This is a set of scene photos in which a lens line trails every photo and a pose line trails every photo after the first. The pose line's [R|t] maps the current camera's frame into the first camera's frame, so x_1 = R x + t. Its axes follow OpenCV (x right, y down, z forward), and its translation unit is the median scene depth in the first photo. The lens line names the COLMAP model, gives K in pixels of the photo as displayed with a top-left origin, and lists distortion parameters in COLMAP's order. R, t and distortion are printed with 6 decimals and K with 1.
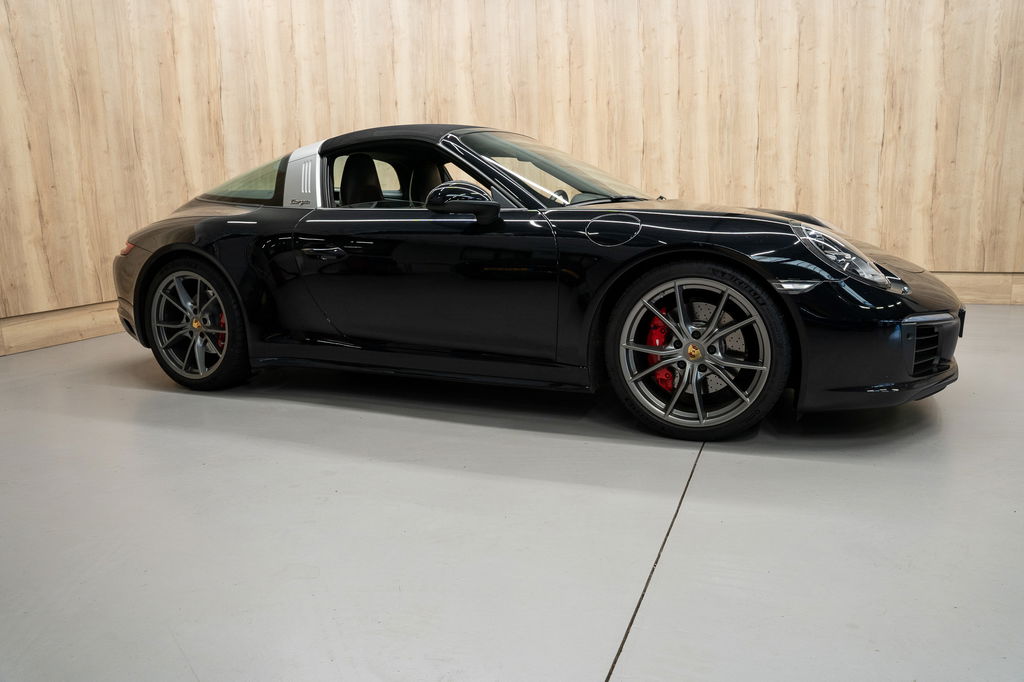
lens RADIAL K [[727.5, 0, 512.0], [0, 727.5, 341.0], [0, 0, 1]] dist [-0.169465, 0.134350]
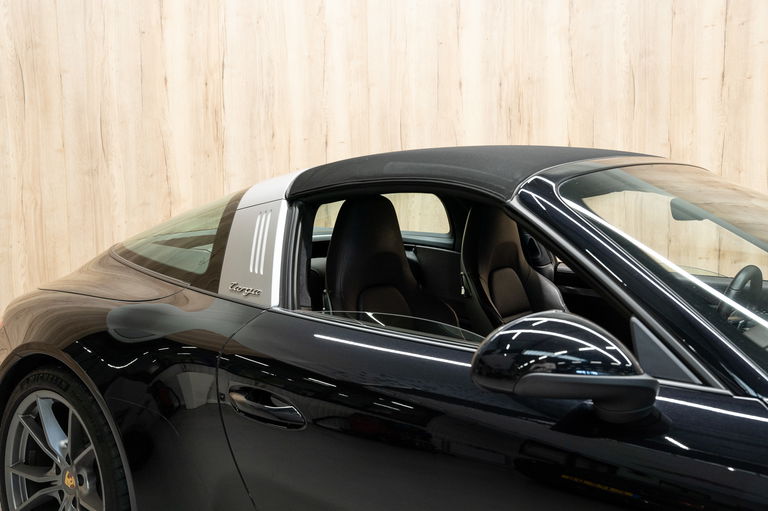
lens RADIAL K [[792.0, 0, 384.0], [0, 792.0, 255.5], [0, 0, 1]] dist [-0.006441, 0.032476]
pose [[0.964529, 0.038775, -0.261115, -0.026951], [-0.063276, 0.994276, -0.086088, -0.109565], [0.256282, 0.099557, 0.961461, 0.283793]]
